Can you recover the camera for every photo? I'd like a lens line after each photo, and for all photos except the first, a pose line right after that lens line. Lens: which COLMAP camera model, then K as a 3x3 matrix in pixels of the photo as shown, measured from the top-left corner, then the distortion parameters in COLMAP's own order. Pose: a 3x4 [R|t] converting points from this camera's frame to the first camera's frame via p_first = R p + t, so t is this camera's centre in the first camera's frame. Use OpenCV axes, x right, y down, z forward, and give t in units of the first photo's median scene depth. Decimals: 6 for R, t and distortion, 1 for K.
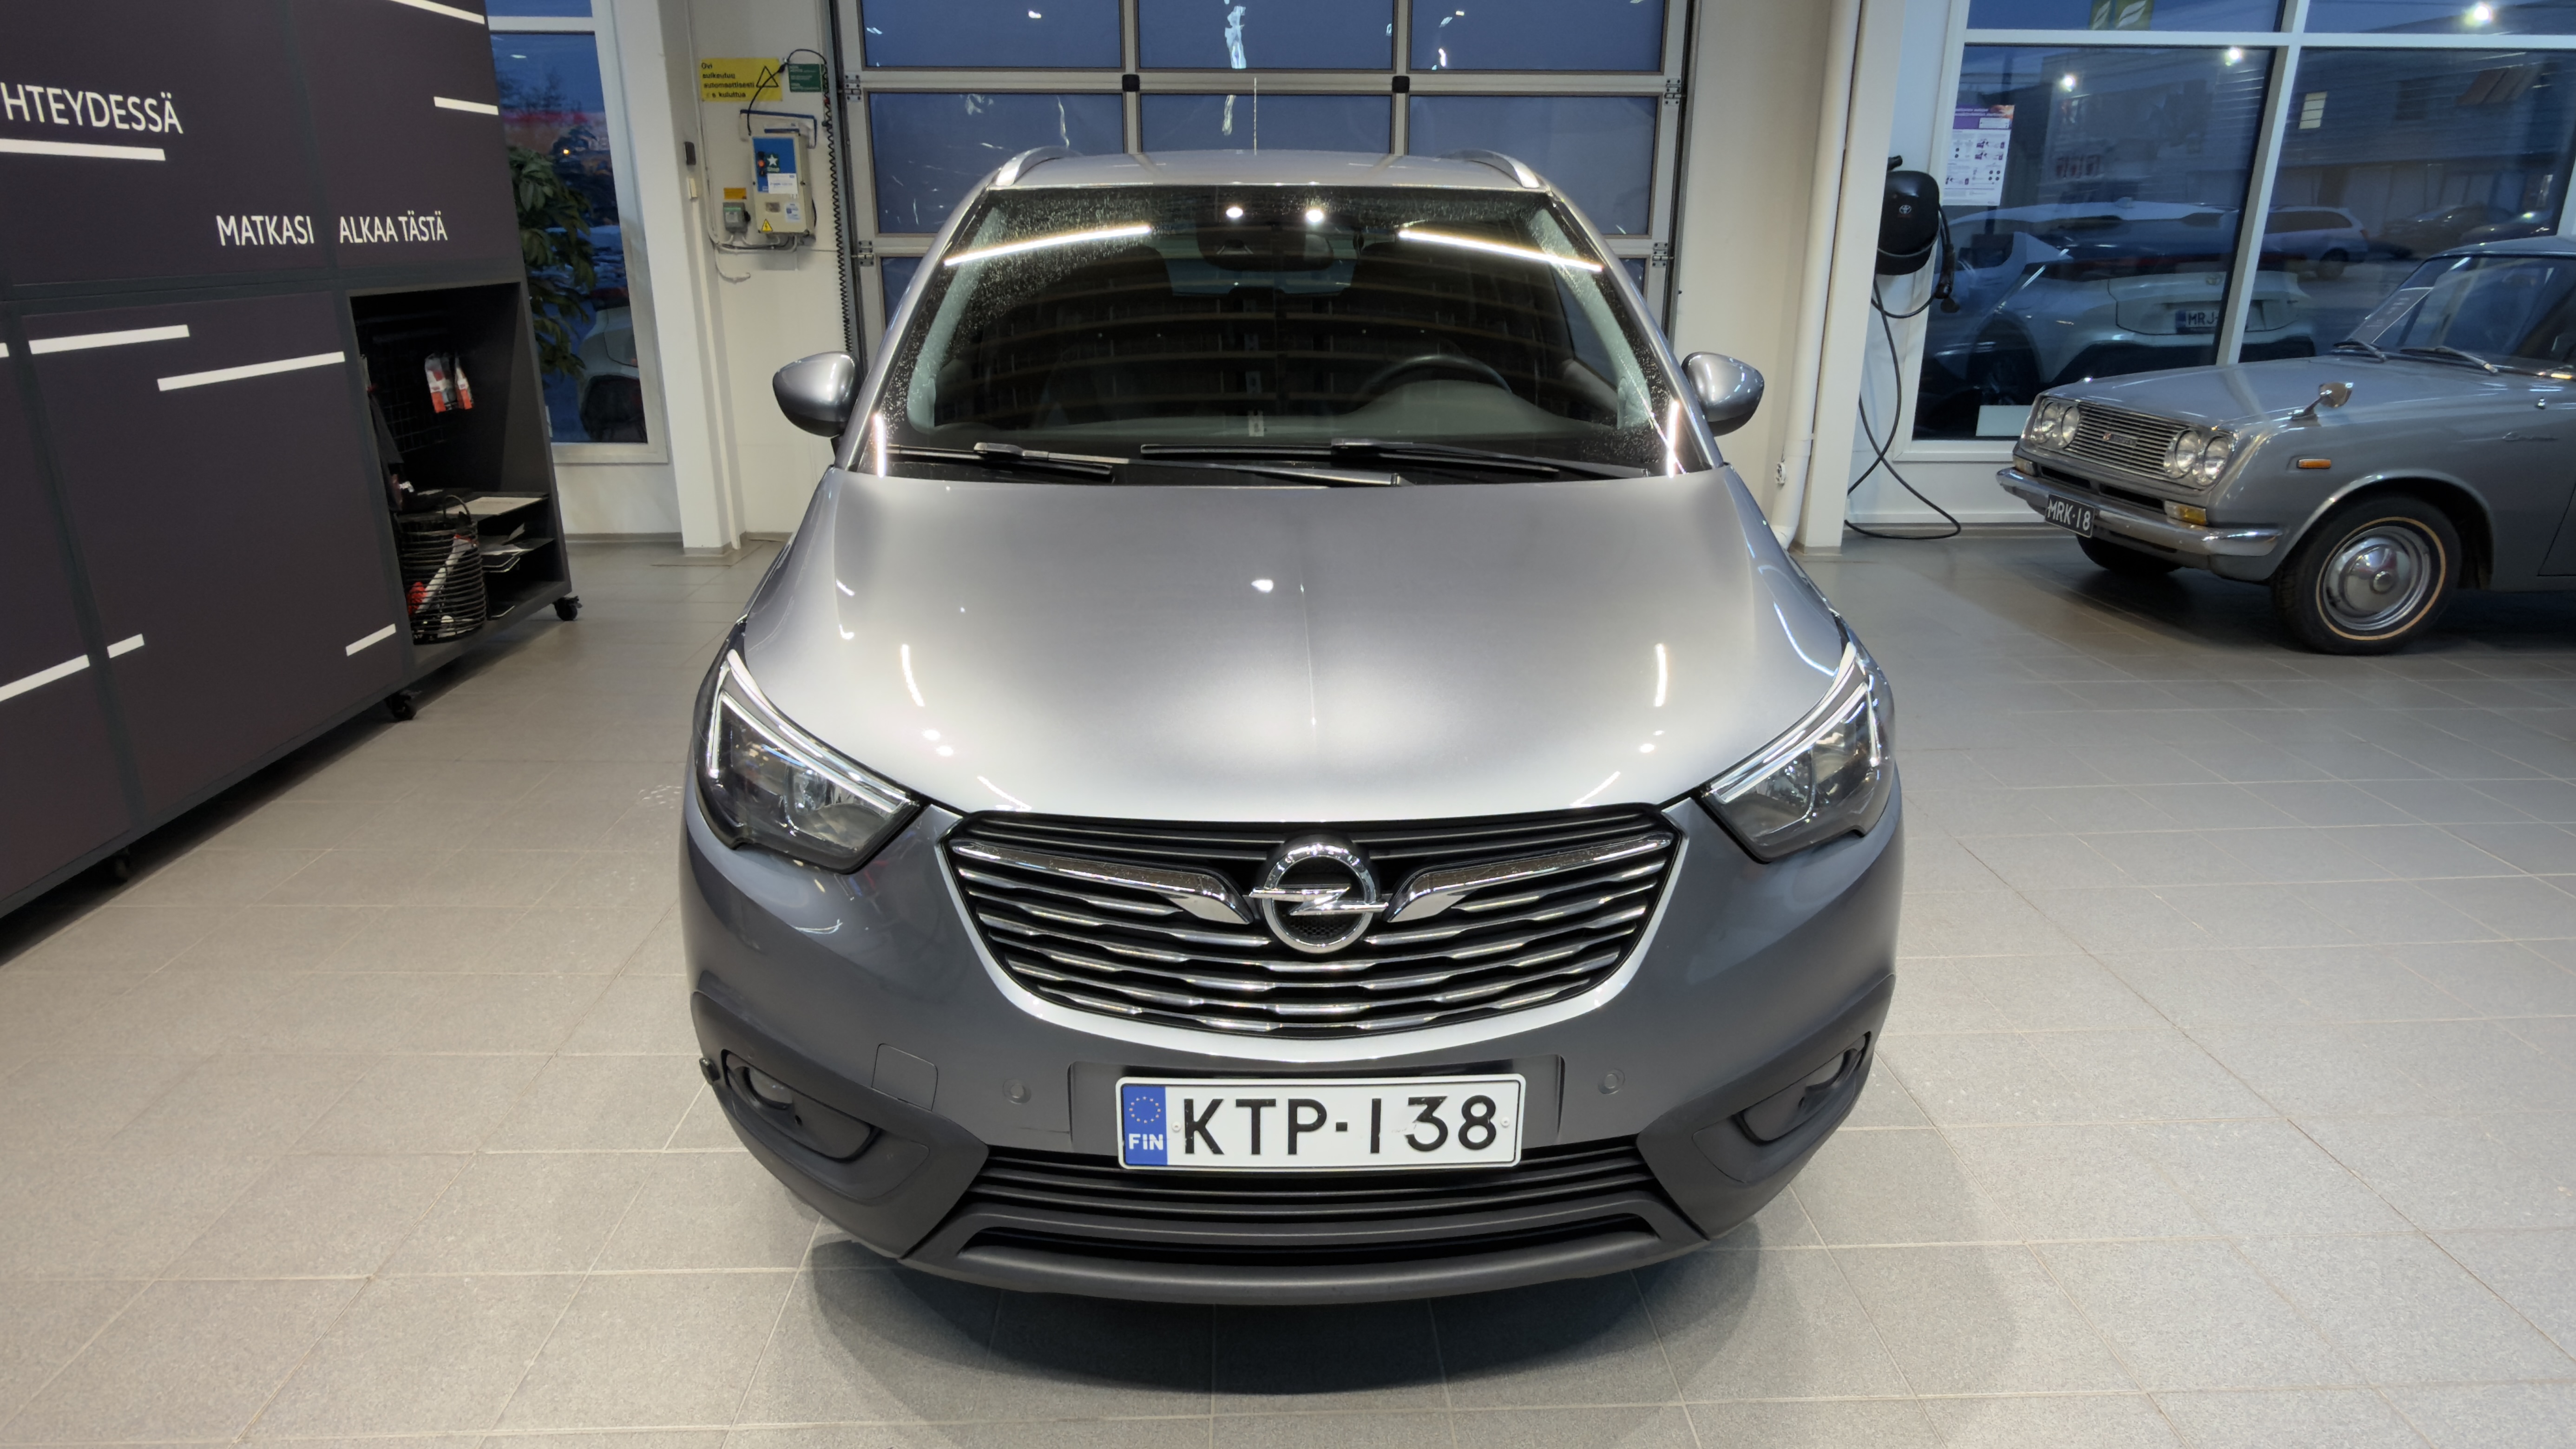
lens RADIAL K [[1497.4, 0, 1288.0], [0, 1497.4, 724.5], [0, 0, 1]] dist [0.002881, 0.000957]
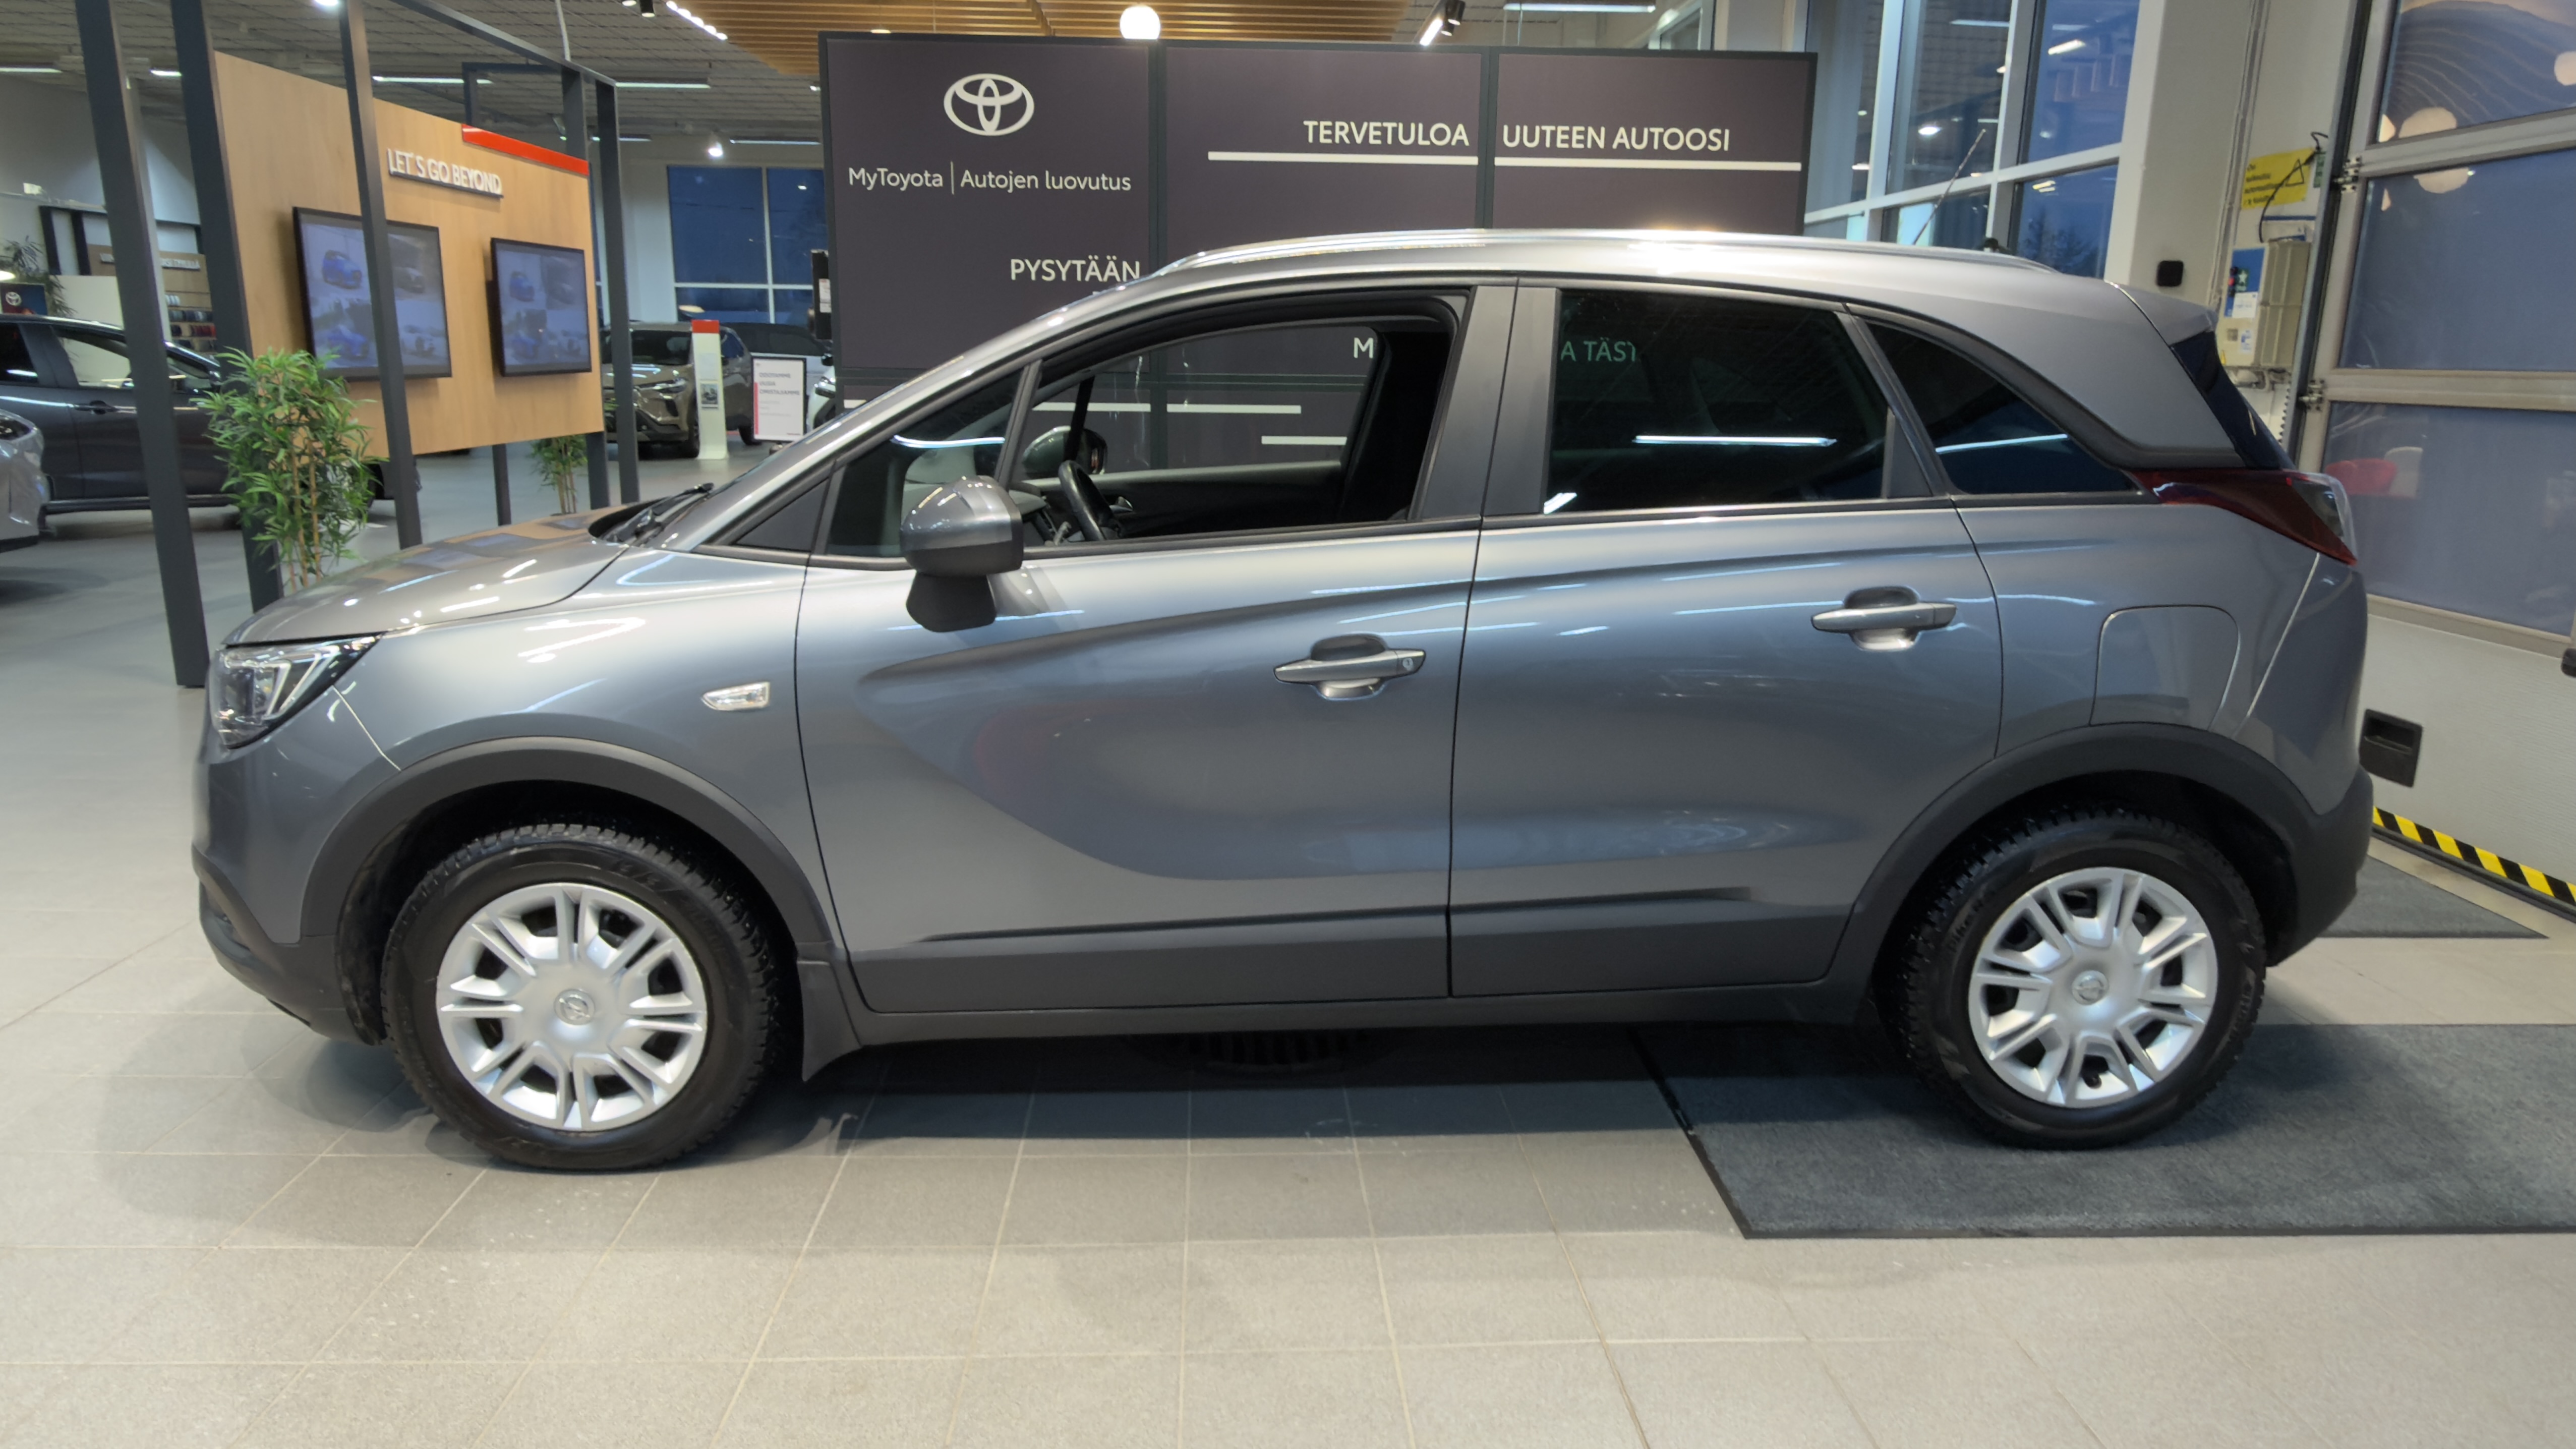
lens RADIAL K [[1592.1, 0, 1288.0], [0, 1592.1, 724.5], [0, 0, 1]] dist [0.002054, 0.000585]
pose [[0.008686, 0.227423, -0.973757, 1.019594], [-0.331532, 0.919371, 0.211763, -0.334547], [0.943404, 0.320992, 0.083384, 1.040606]]
